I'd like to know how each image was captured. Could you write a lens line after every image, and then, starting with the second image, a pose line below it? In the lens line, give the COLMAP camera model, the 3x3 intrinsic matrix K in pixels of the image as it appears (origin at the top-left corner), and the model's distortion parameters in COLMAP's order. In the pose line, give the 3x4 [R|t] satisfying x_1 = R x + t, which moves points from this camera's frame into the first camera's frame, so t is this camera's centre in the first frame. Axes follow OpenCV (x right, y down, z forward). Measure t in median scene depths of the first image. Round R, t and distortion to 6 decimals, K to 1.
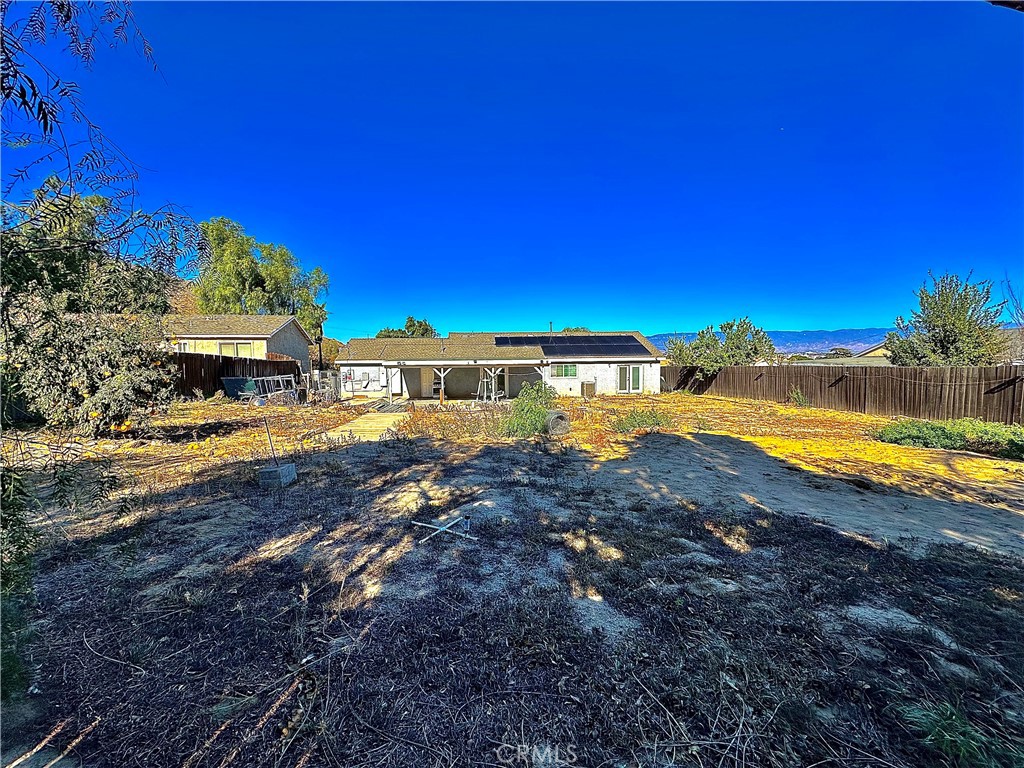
lens RADIAL K [[409.6, 0, 511.9], [0, 409.6, 382.3], [0, 0, 1]] dist [-0.004468, 0.000762]
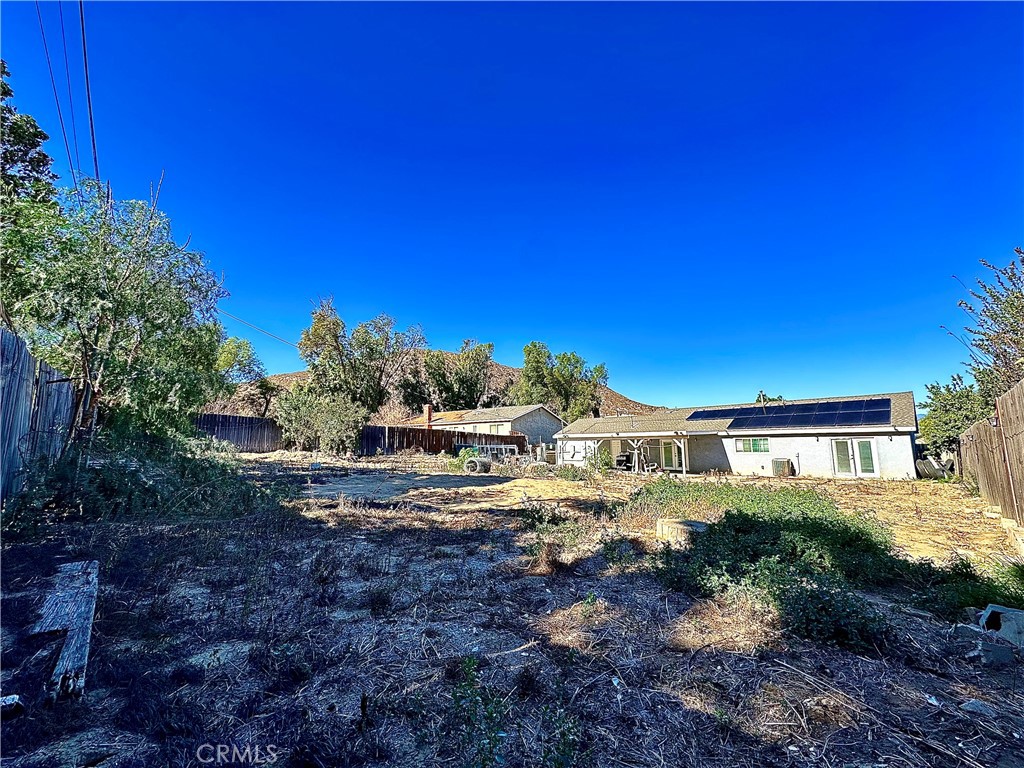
lens RADIAL K [[409.6, 0, 511.0], [0, 409.6, 384.5], [0, 0, 1]] dist [-0.004468, 0.000762]
pose [[0.634128, -0.107741, -0.765685, 0.479164], [-0.048646, 0.982724, -0.178569, 0.024471], [0.771696, 0.150483, 0.617932, 0.052225]]
